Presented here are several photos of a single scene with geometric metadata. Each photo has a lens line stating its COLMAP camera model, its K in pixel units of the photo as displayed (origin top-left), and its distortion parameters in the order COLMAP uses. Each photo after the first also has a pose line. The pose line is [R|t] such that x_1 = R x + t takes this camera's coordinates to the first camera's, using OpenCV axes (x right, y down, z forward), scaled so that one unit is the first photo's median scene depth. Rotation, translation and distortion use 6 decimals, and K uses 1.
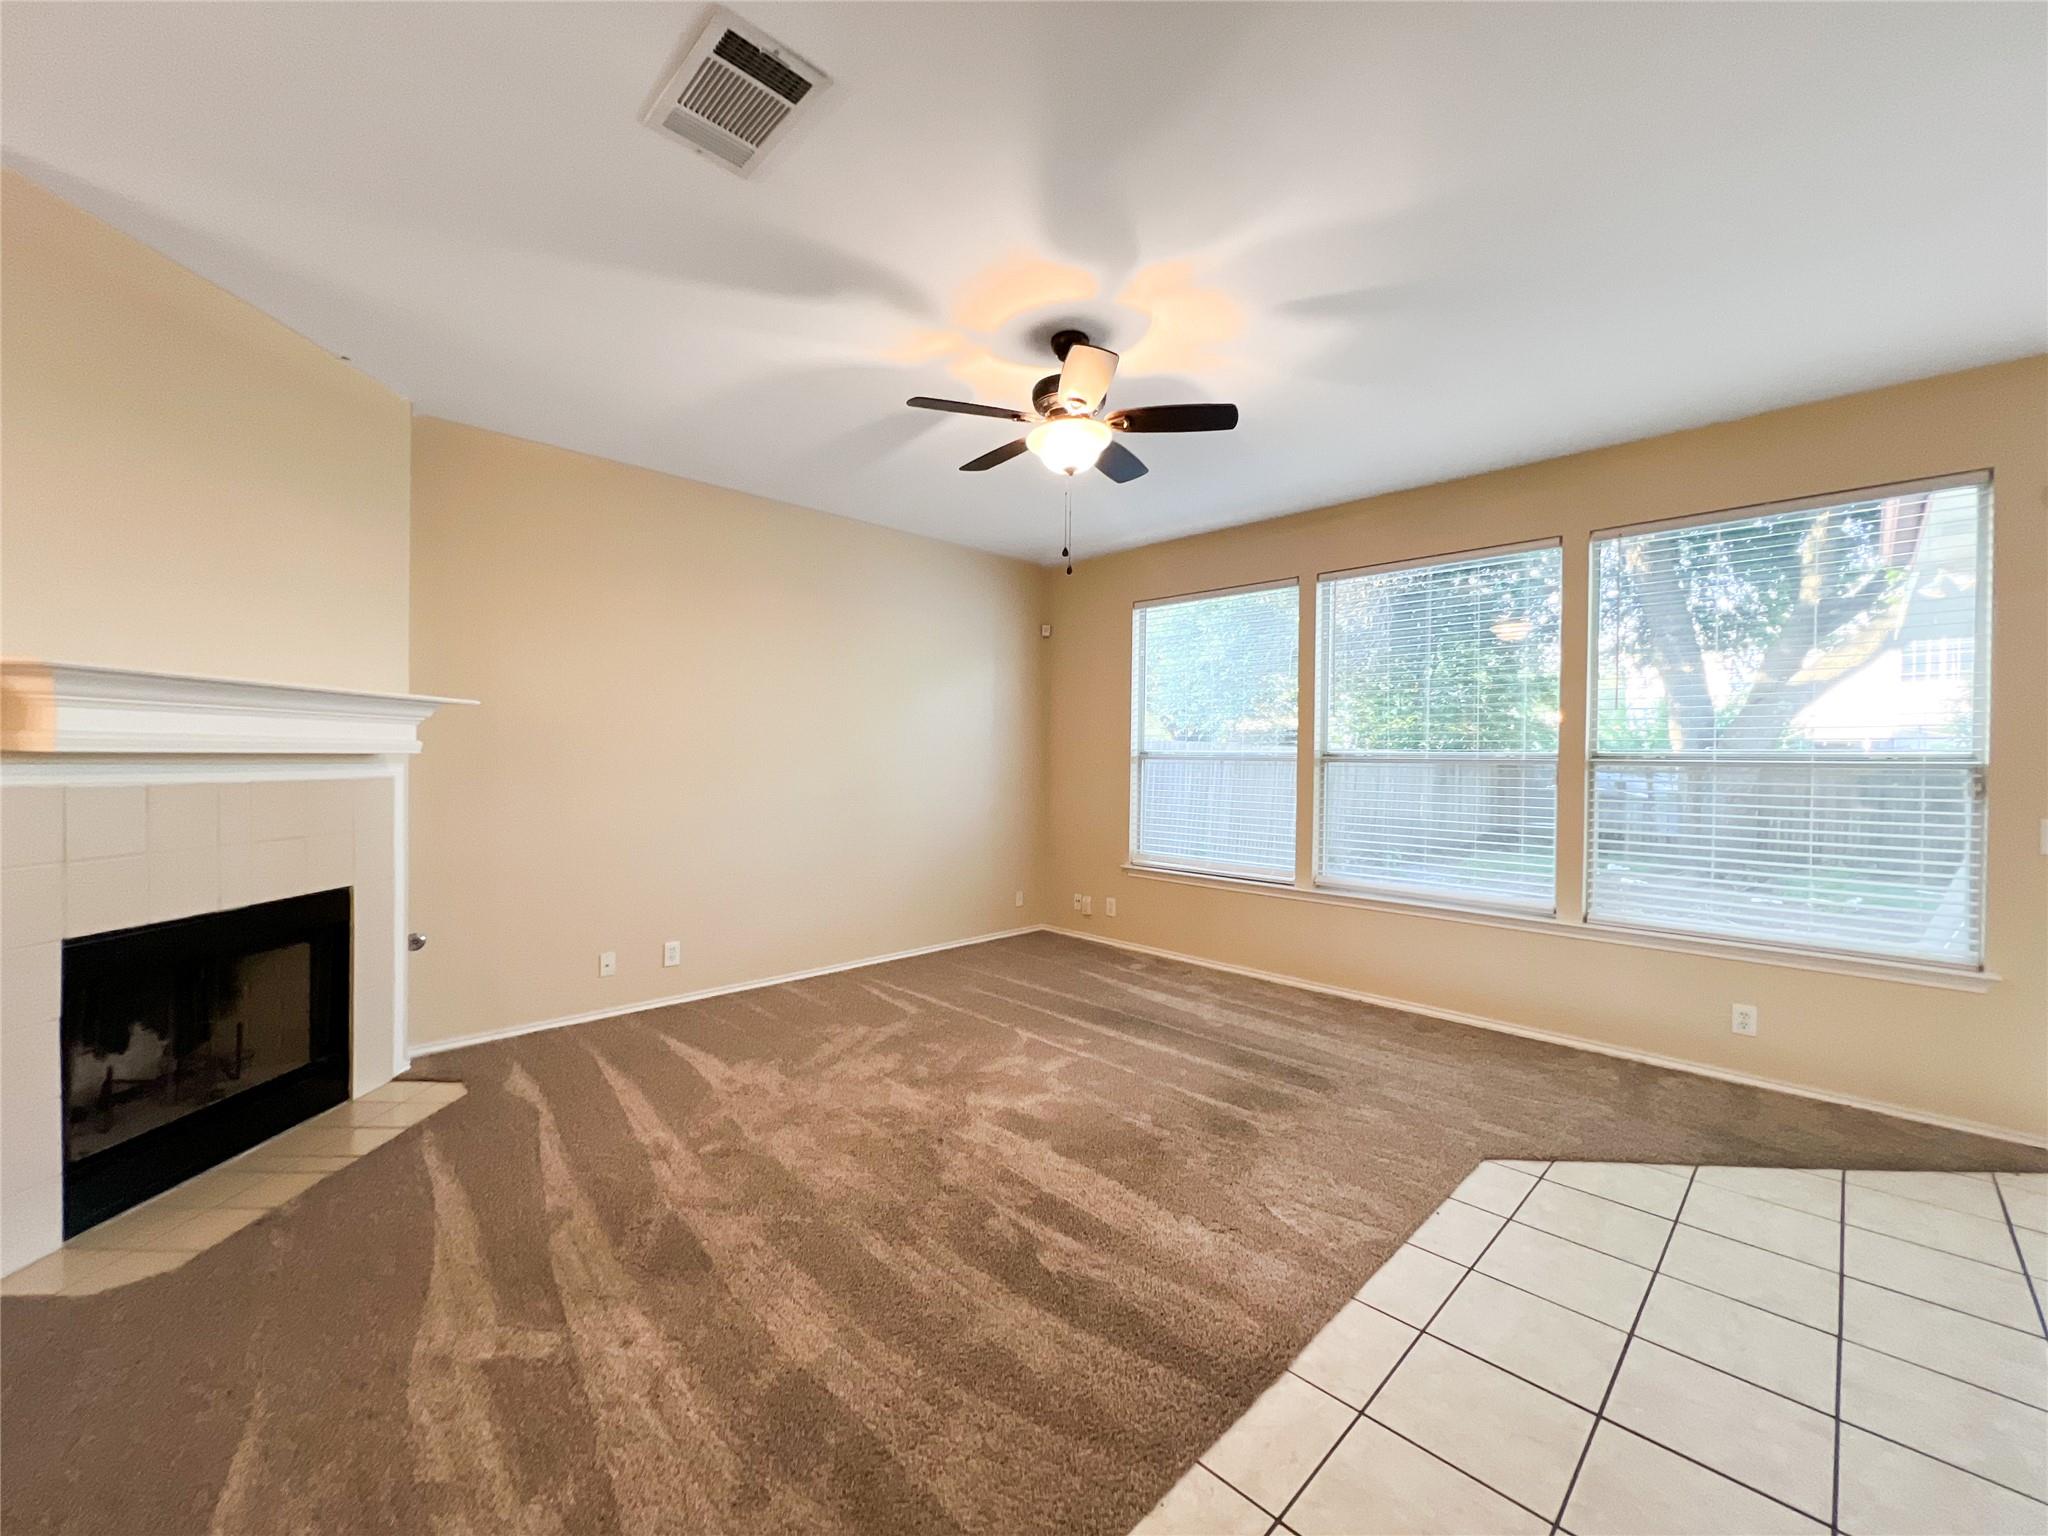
lens RADIAL K [[825.7, 0, 1024.0], [0, 825.7, 768.0], [0, 0, 1]] dist [-0.001408, -0.000006]
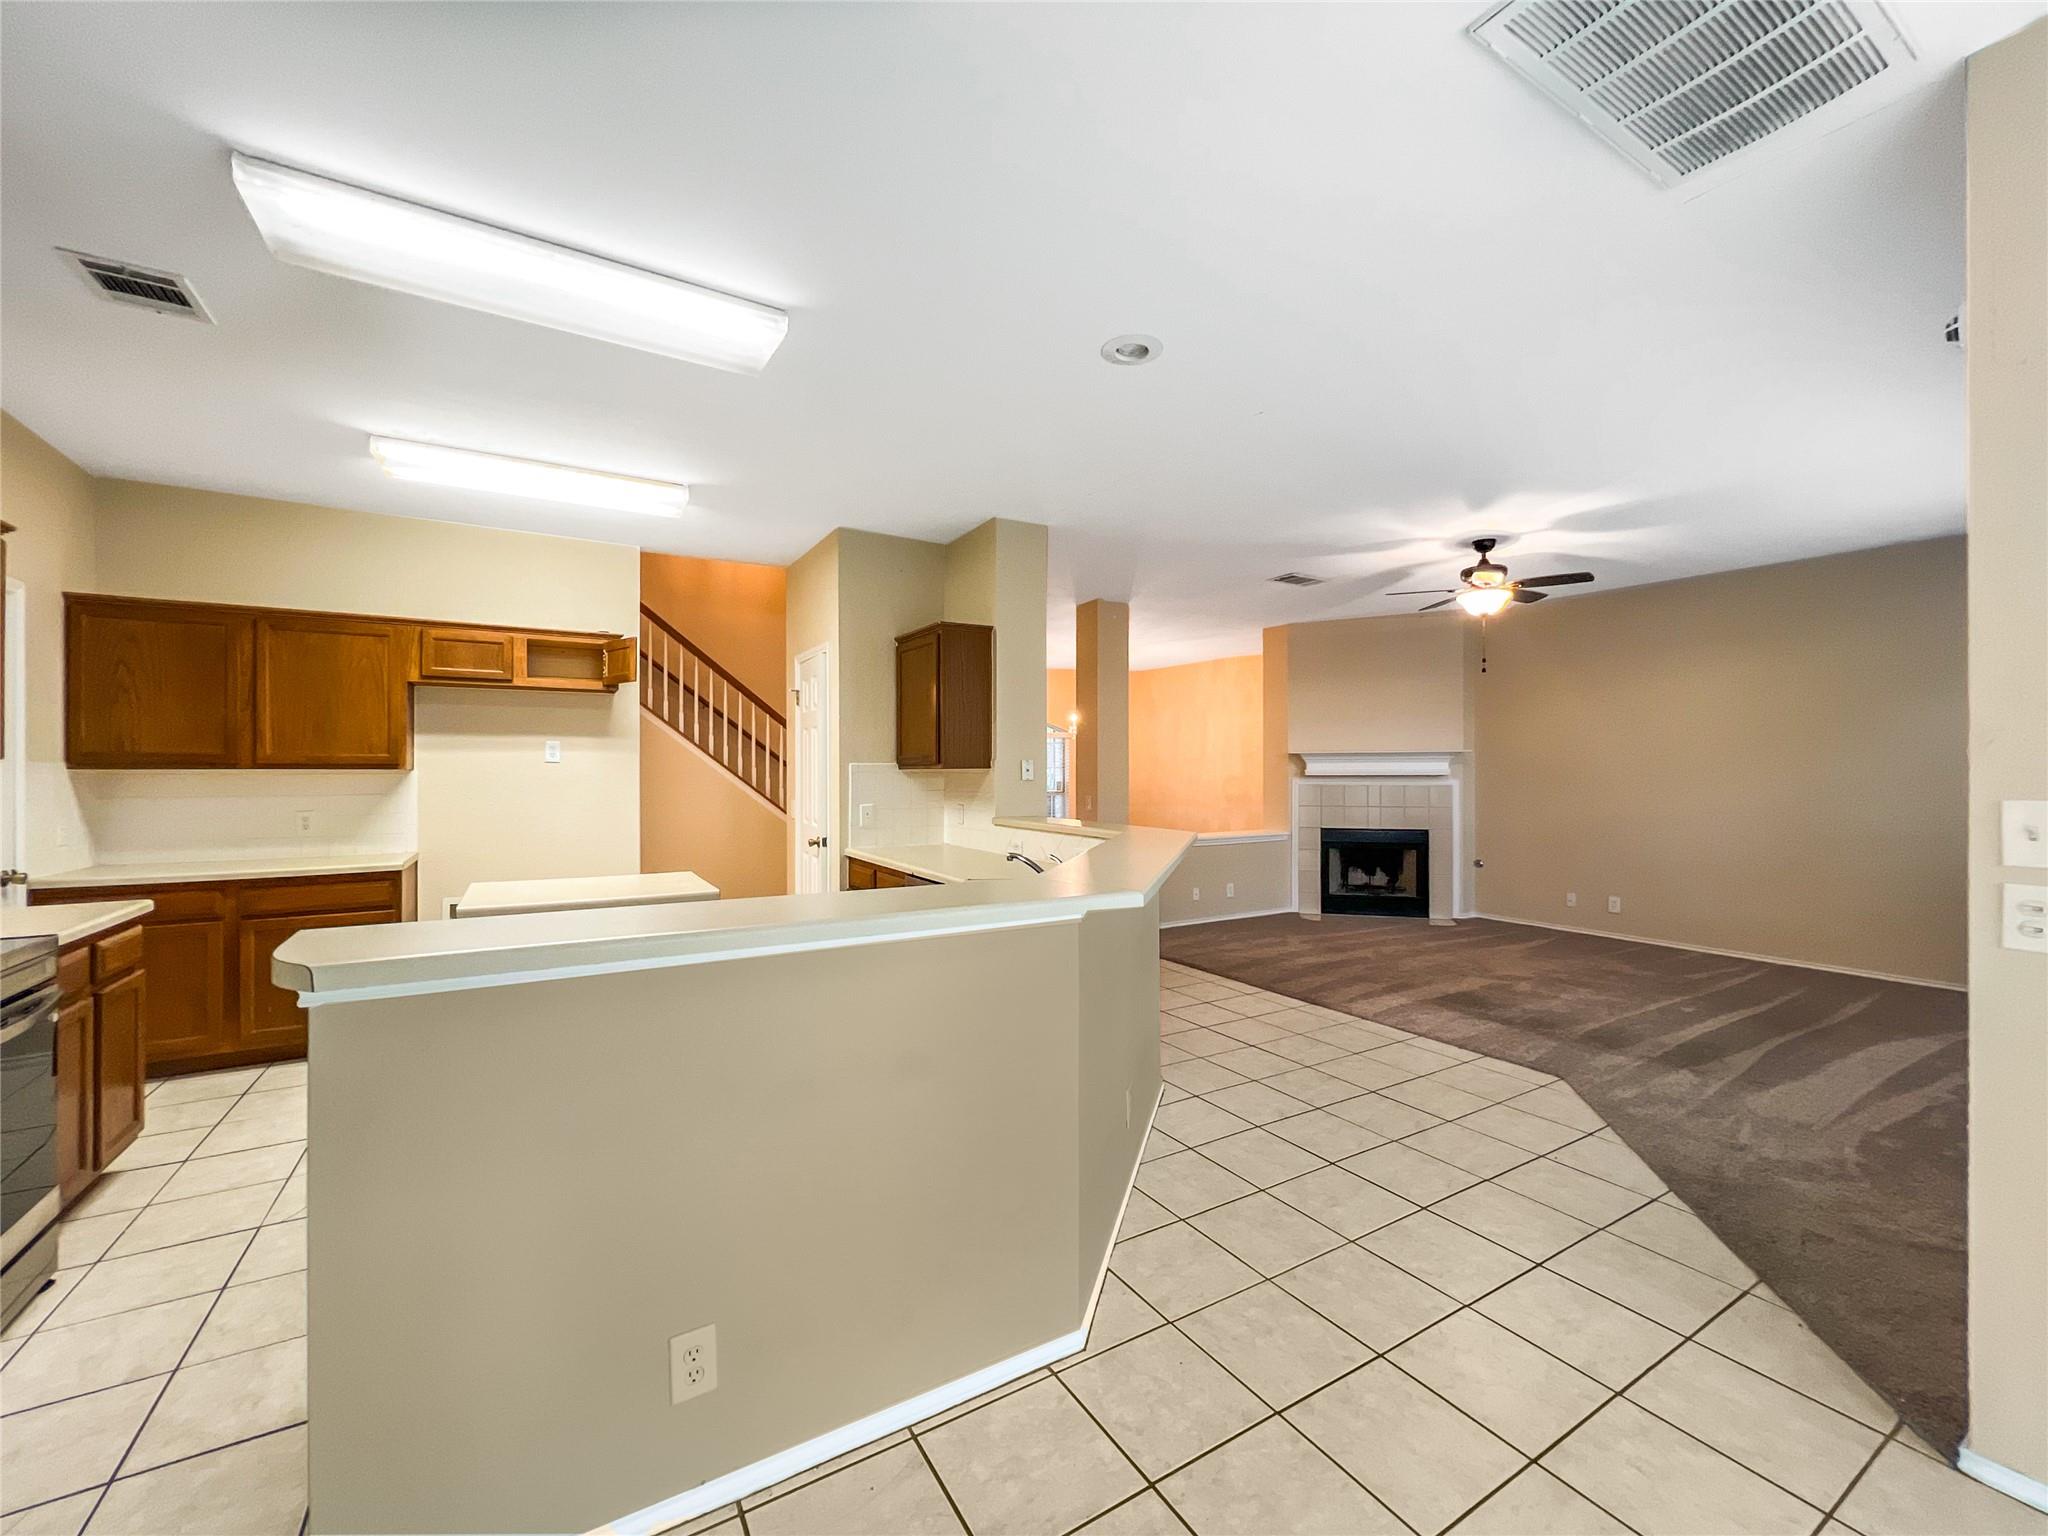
lens RADIAL K [[825.7, 0, 1024.0], [0, 825.7, 768.0], [0, 0, 1]] dist [-0.001408, -0.000006]
pose [[-0.239104, -0.012918, -0.970908, 2.022550], [-0.011938, 0.999875, -0.010364, 0.000967], [0.970921, 0.009112, -0.239228, 0.465363]]
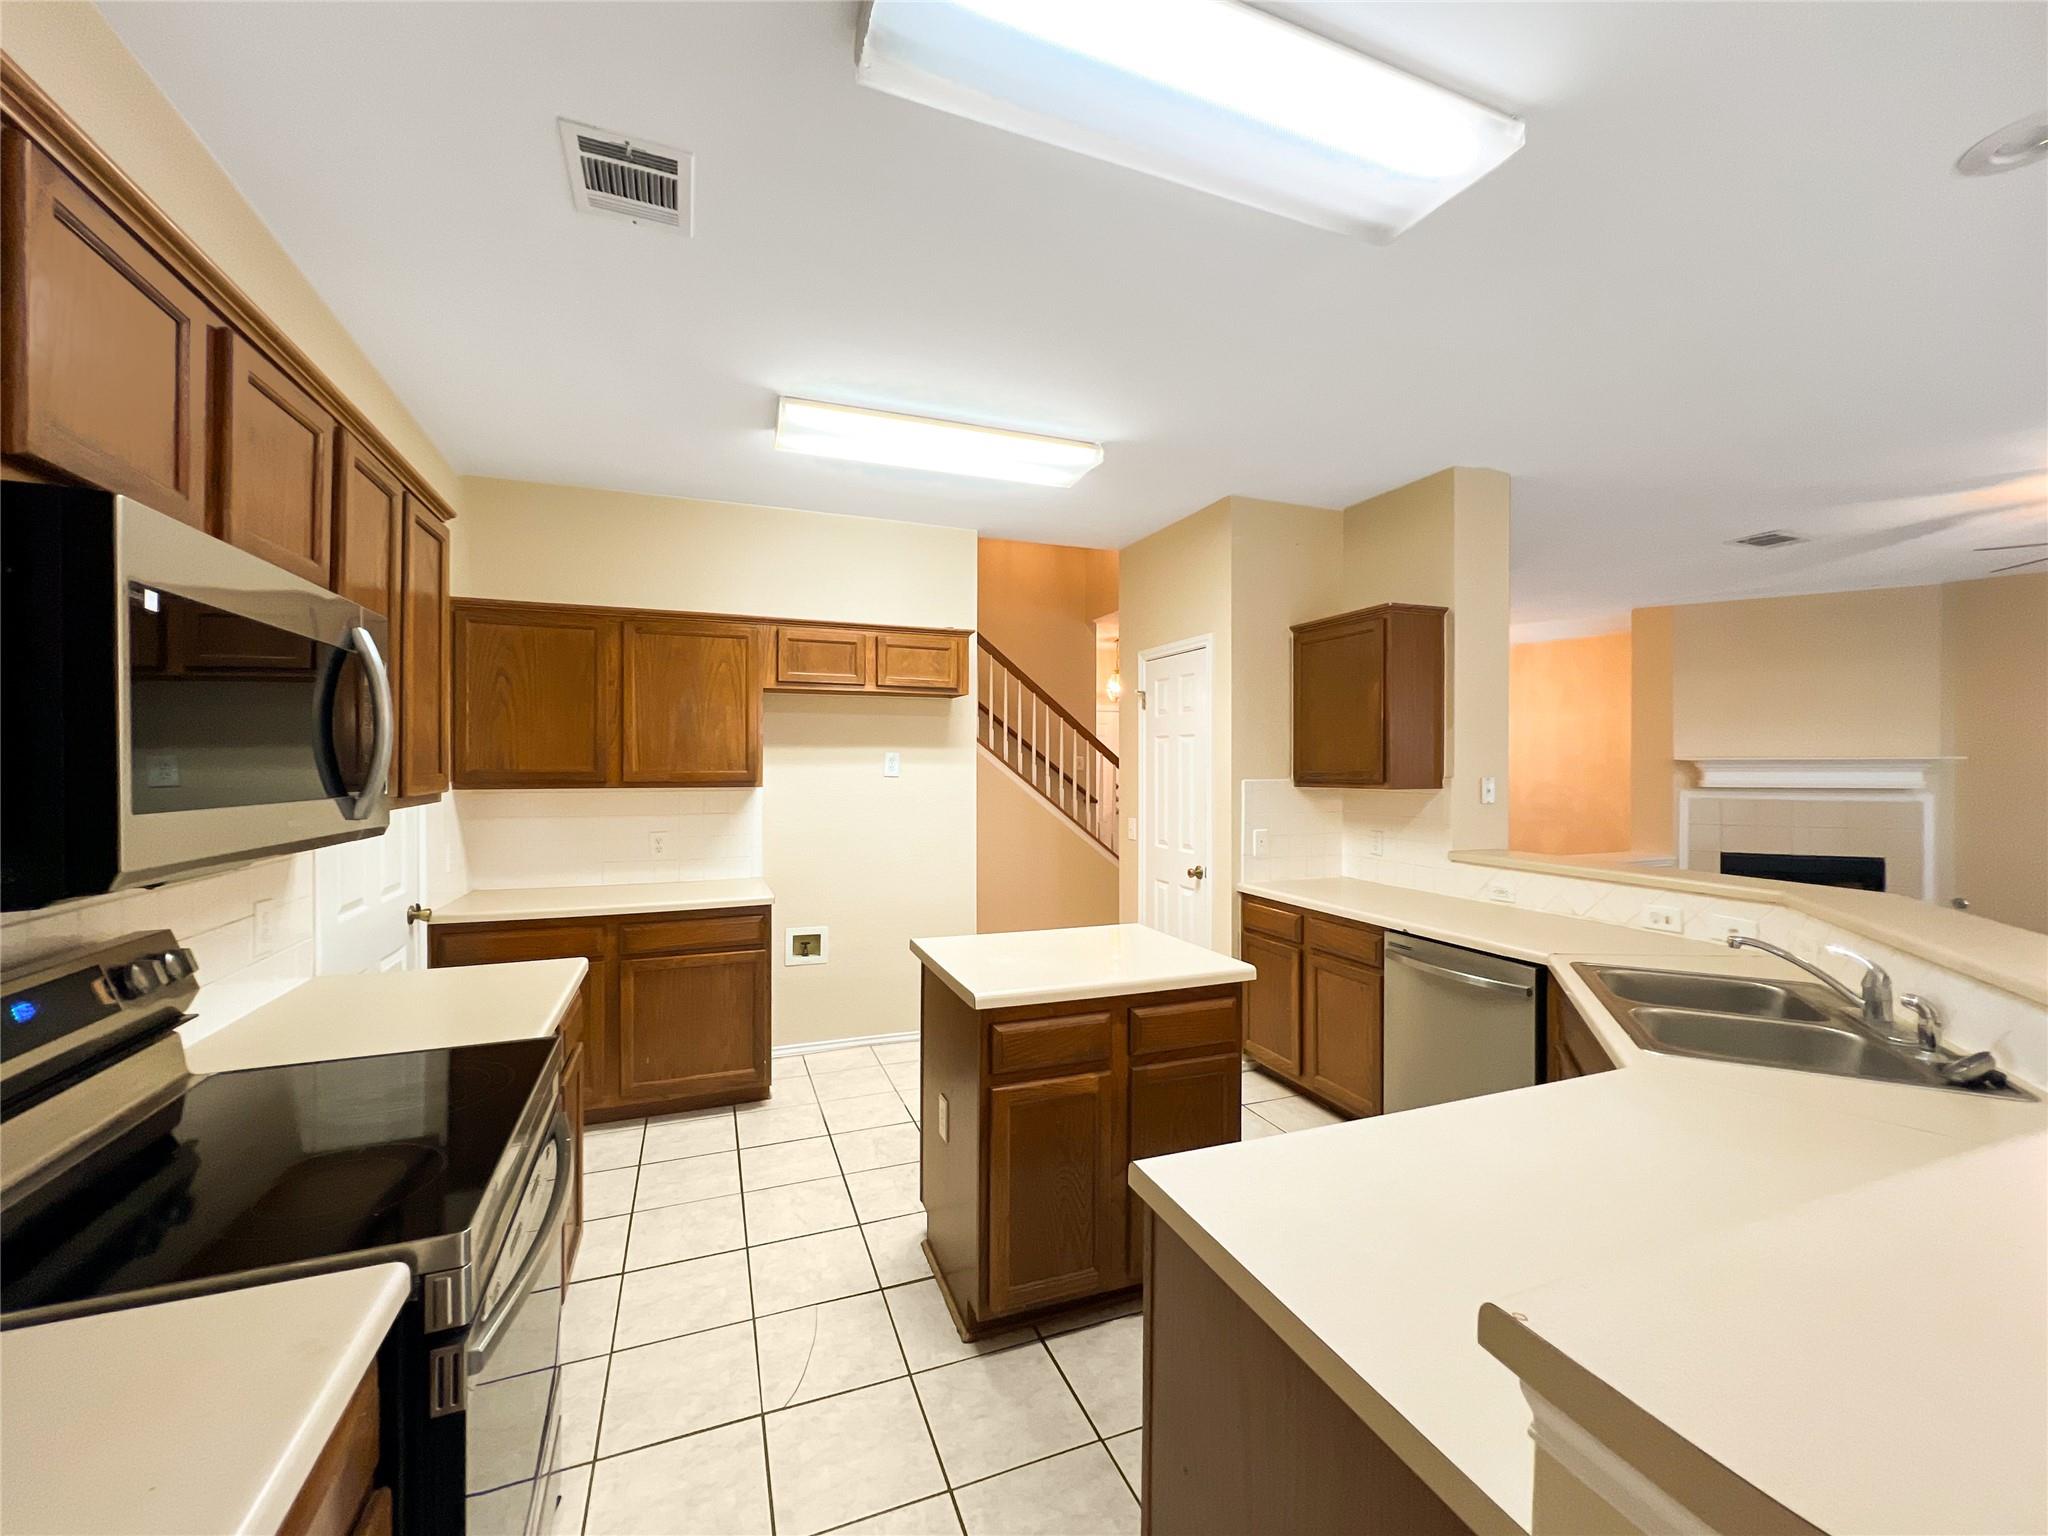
lens RADIAL K [[825.7, 0, 1024.0], [0, 825.7, 768.0], [0, 0, 1]] dist [-0.001408, -0.000006]
pose [[-0.396190, -0.007075, -0.918141, 1.889967], [-0.015503, 0.999879, -0.001014, -0.035692], [0.918038, 0.013832, -0.396252, -0.082986]]
